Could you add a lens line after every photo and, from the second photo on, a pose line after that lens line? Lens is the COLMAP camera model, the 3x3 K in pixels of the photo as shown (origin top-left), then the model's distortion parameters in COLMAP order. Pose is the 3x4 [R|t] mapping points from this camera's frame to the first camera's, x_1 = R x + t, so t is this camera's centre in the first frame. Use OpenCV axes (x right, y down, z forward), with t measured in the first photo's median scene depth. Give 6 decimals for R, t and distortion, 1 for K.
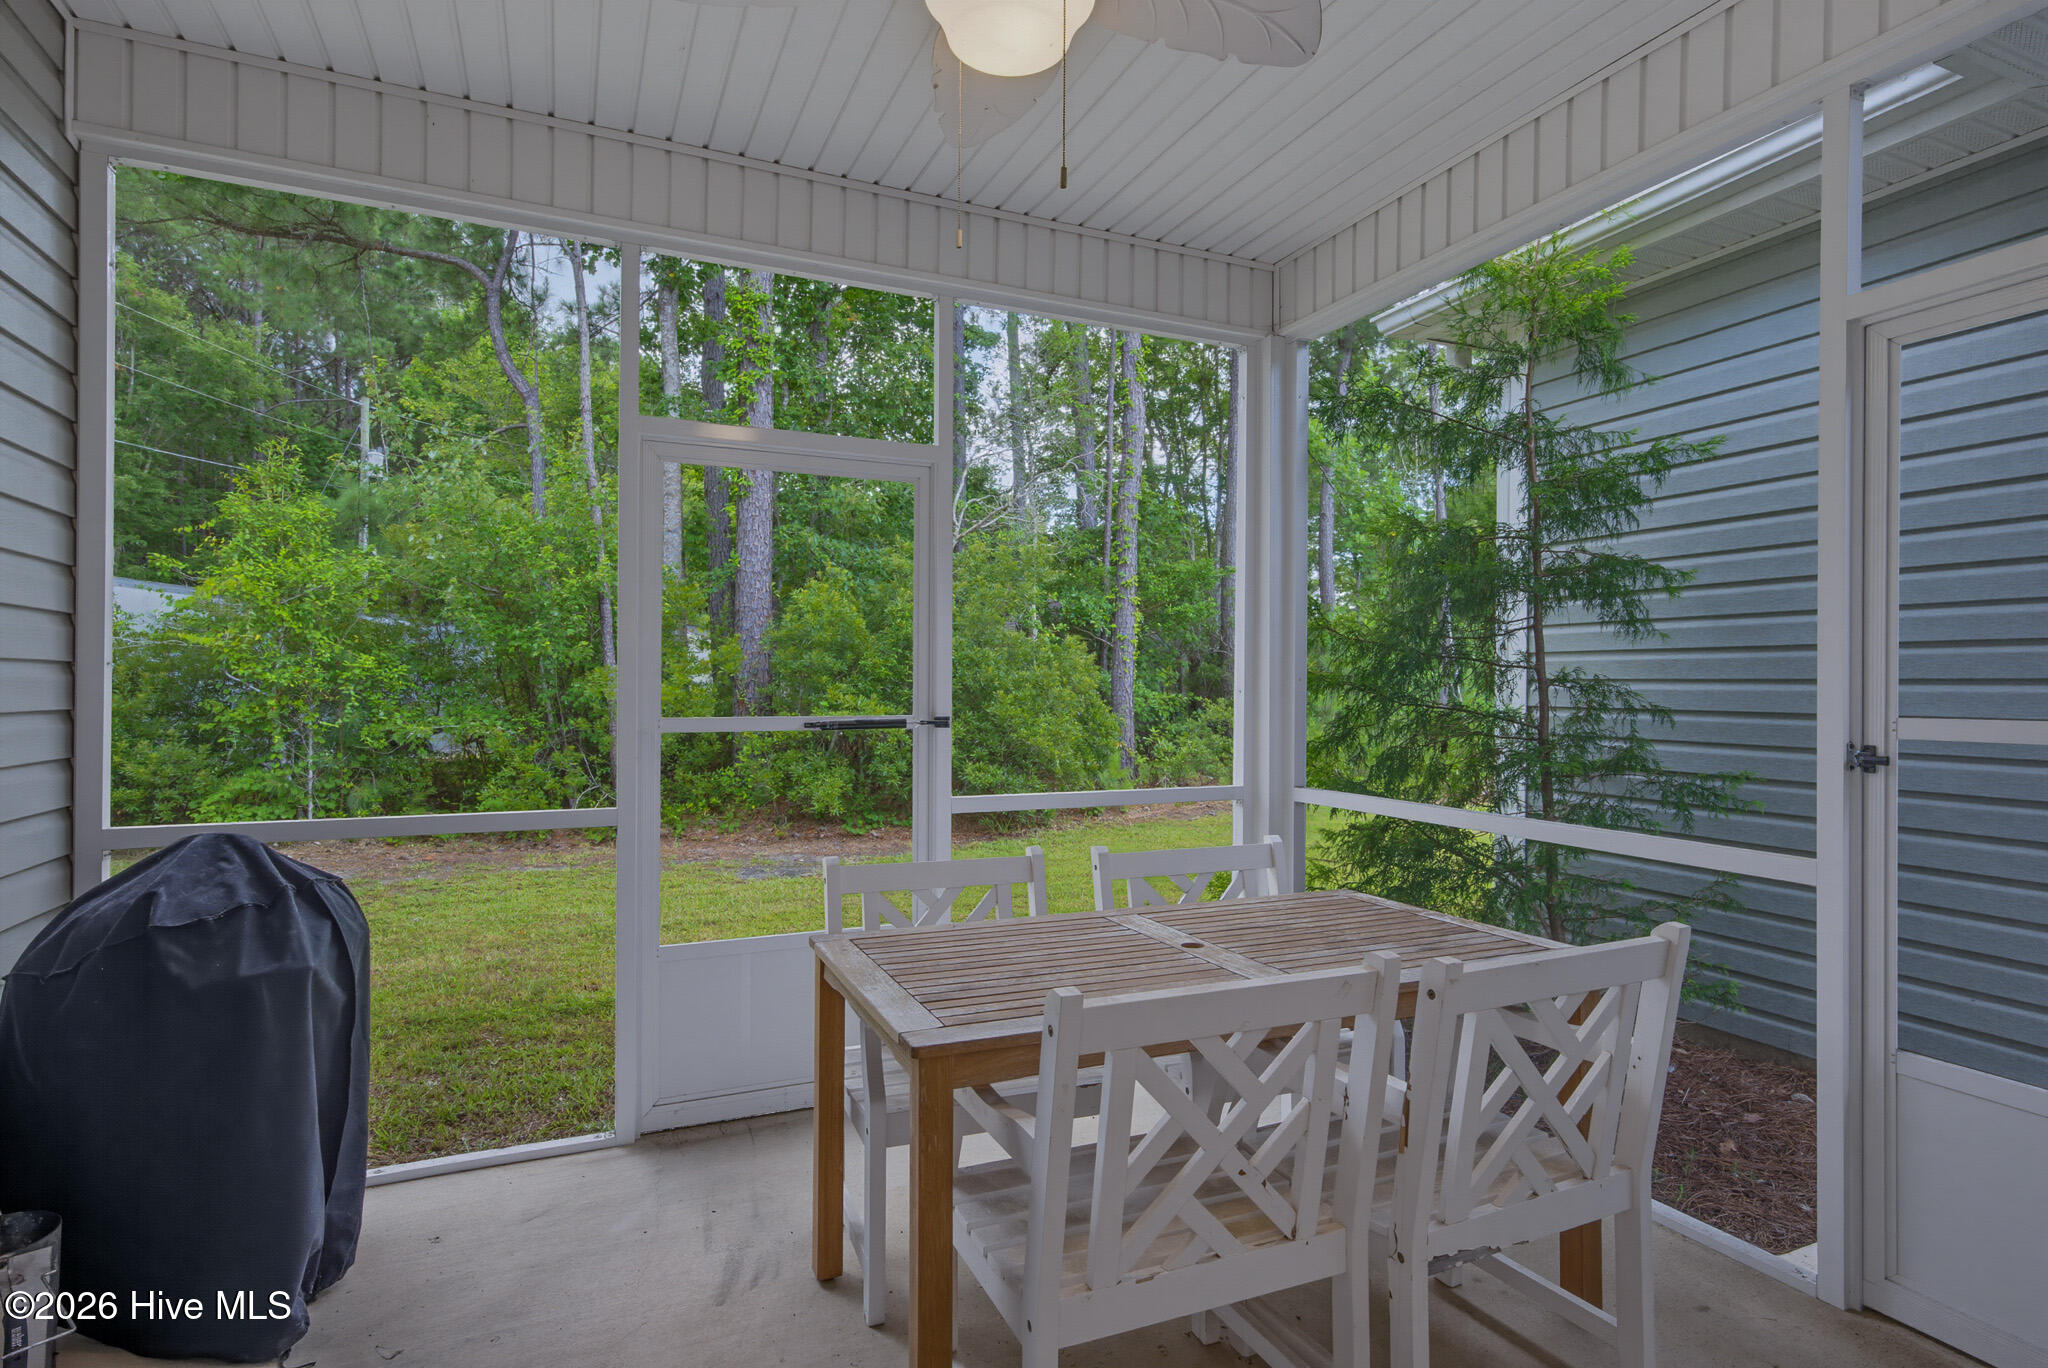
lens RADIAL K [[1056.3, 0, 1018.6], [0, 1056.3, 678.5], [0, 0, 1]] dist [0.021322, -0.000344]
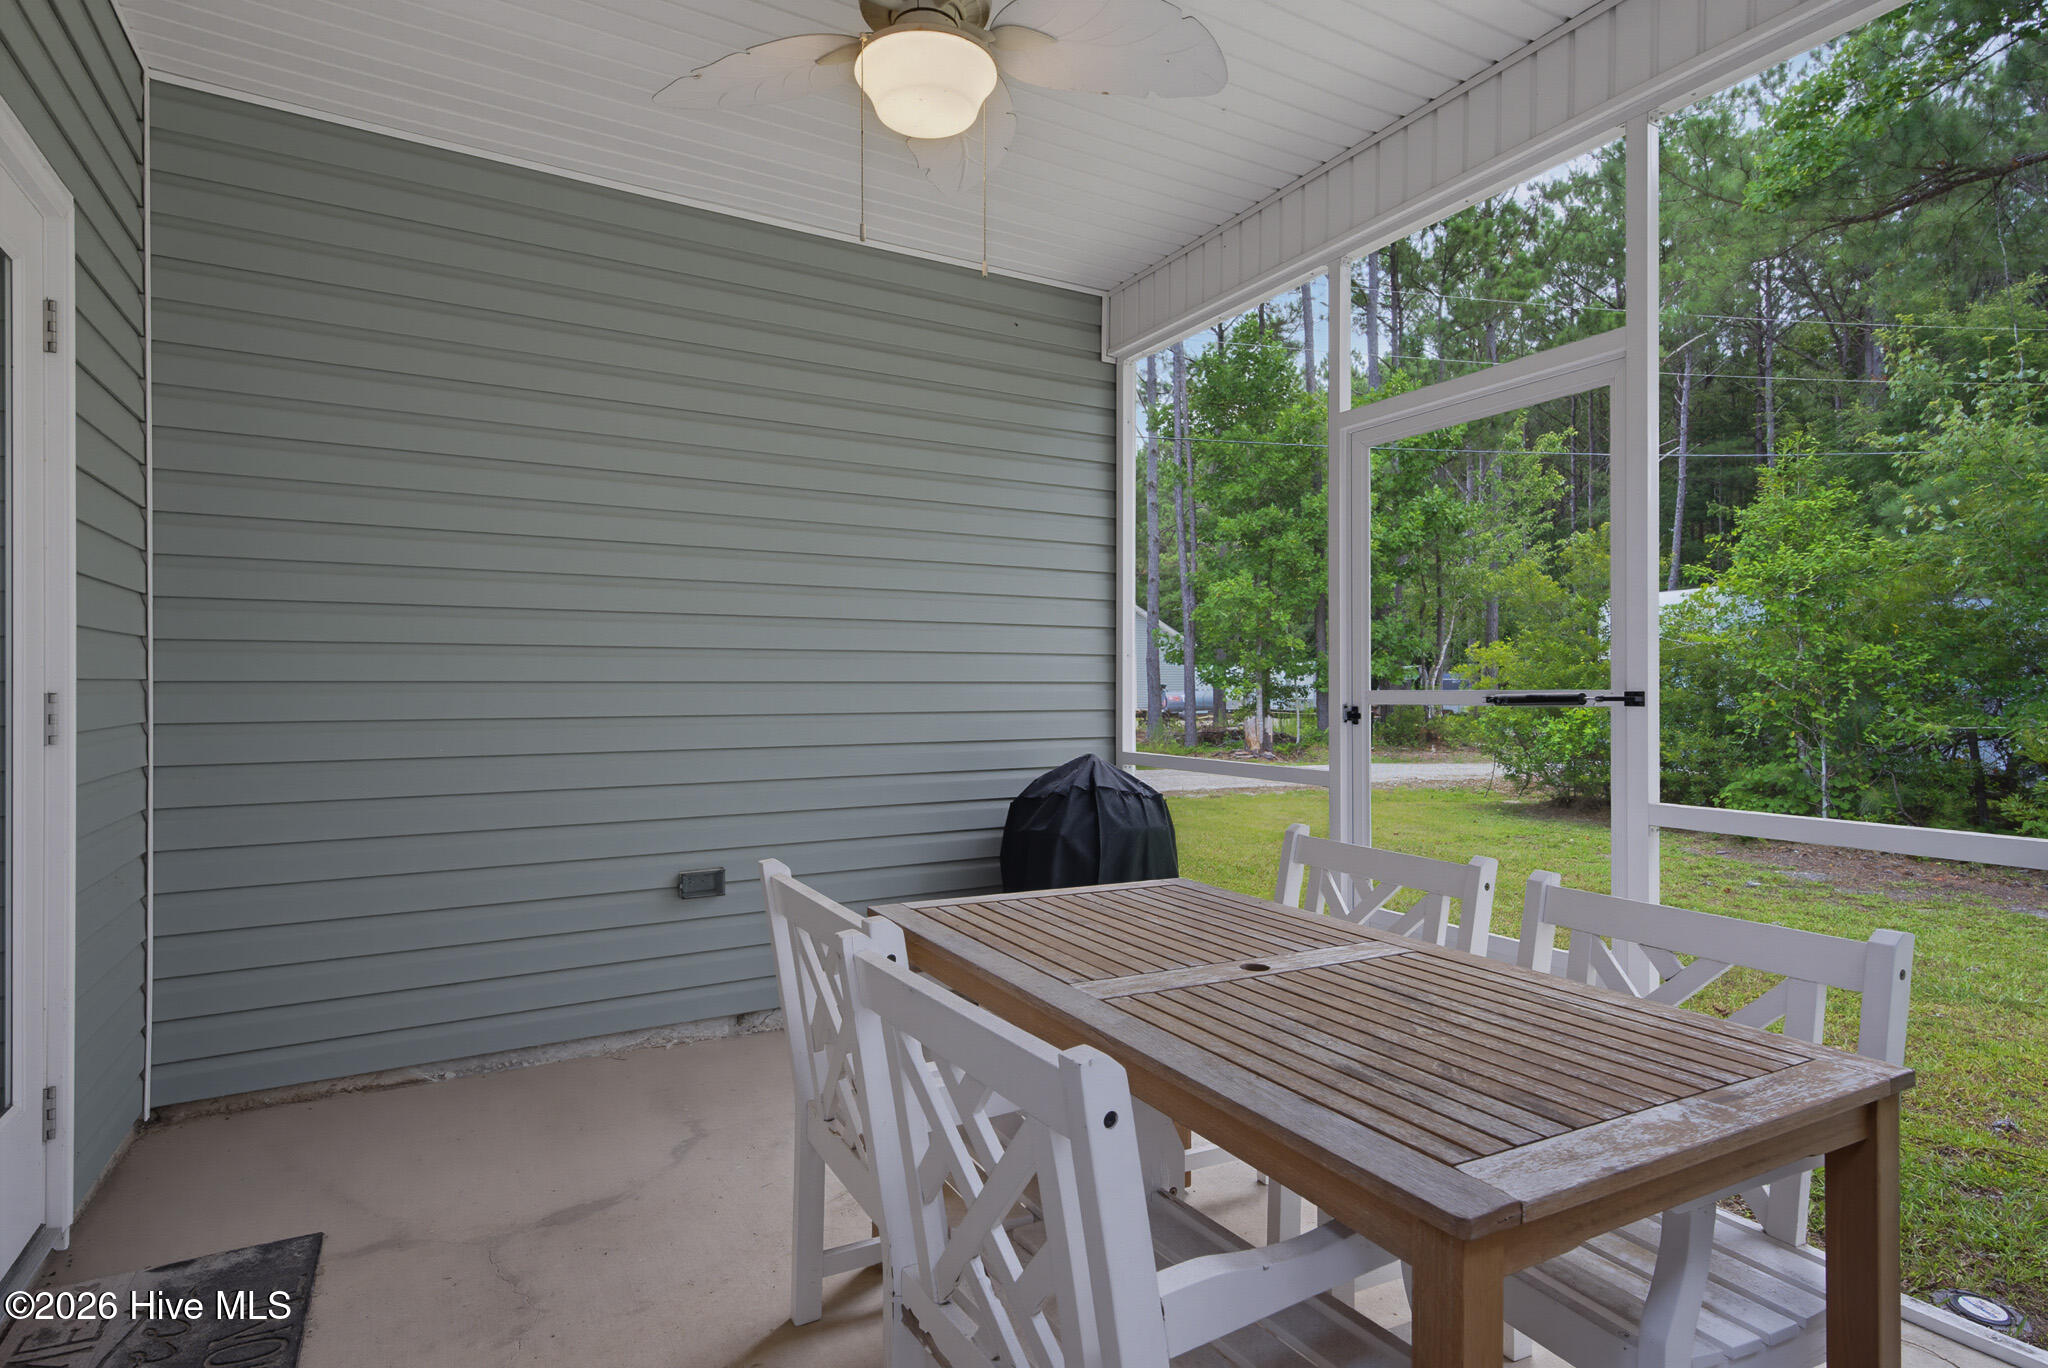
lens RADIAL K [[1056.3, 0, 1019.3], [0, 1056.3, 687.8], [0, 0, 1]] dist [0.021322, -0.000344]
pose [[0.102978, -0.004617, -0.994673, 0.351422], [0.009190, 0.999951, -0.003690, 0.018209], [0.994641, -0.008761, 0.103015, 0.285517]]
